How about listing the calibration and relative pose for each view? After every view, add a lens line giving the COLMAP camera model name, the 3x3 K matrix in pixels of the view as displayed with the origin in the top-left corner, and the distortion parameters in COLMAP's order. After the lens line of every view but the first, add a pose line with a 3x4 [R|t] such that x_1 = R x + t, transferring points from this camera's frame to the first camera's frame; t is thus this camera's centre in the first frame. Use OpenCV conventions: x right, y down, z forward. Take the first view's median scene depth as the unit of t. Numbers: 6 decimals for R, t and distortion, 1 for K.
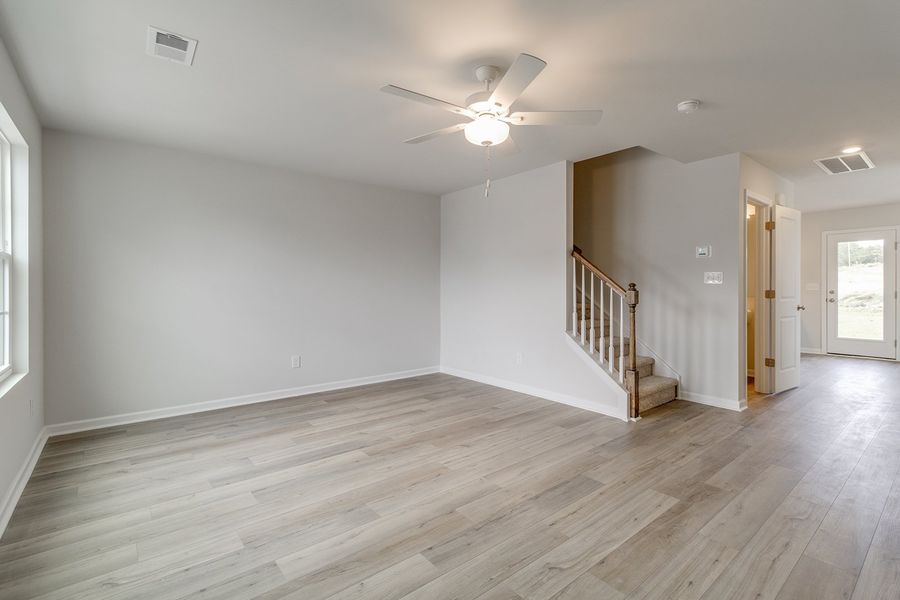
lens RADIAL K [[414.8, 0, 458.2], [0, 414.8, 288.9], [0, 0, 1]] dist [0.000277, 0.000247]
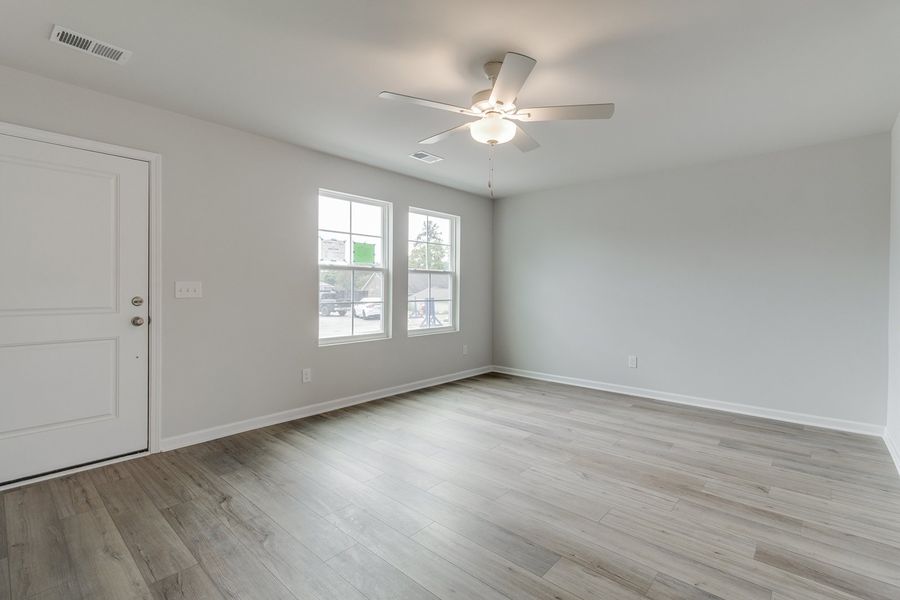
lens RADIAL K [[417.0, 0, 453.2], [0, 417.0, 289.2], [0, 0, 1]] dist [0.001088, 0.000128]
pose [[0.151489, 0.006637, -0.988437, 0.870934], [-0.007321, 0.999958, 0.005592, -0.007254], [0.988432, 0.006389, 0.151531, 0.641634]]
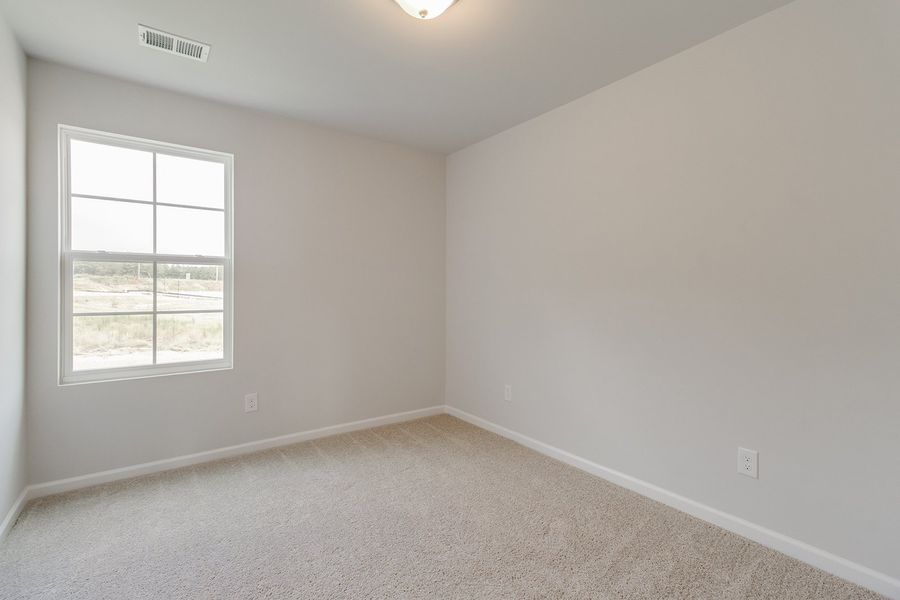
lens RADIAL K [[452.6, 0, 476.0], [0, 452.6, 287.3], [0, 0, 1]] dist [0.050825, 0.000315]
pose [[-0.010127, -0.000143, -0.999949, 0.382847], [-0.004774, 0.999989, -0.000094, -0.007684], [0.999937, 0.004773, -0.010128, 1.251404]]
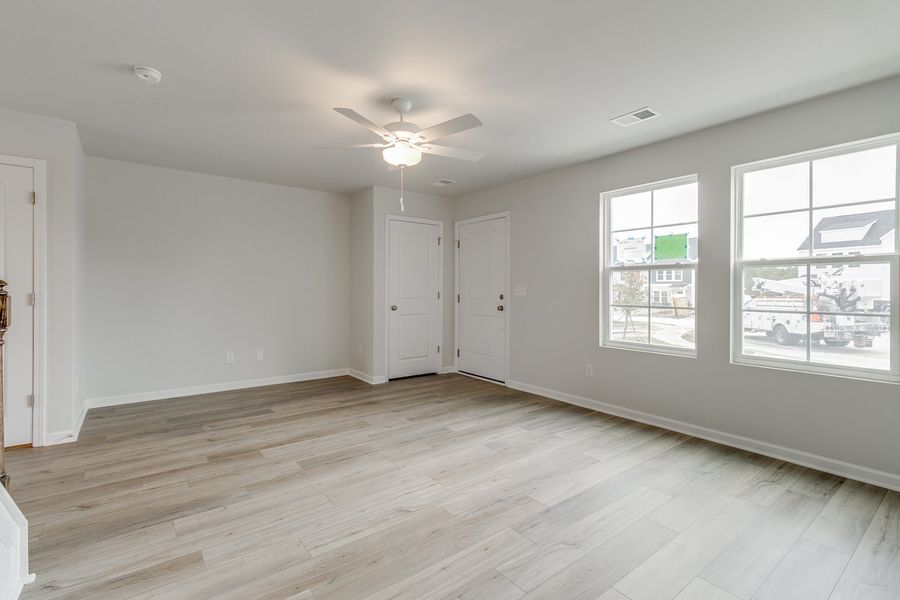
lens RADIAL K [[414.8, 0, 458.2], [0, 414.8, 288.9], [0, 0, 1]] dist [0.000277, 0.000247]
pose [[-0.999632, -0.001503, 0.027068, -0.101345], [-0.001403, 0.999992, 0.003704, -0.007128], [-0.027074, 0.003665, -0.999627, 1.824889]]
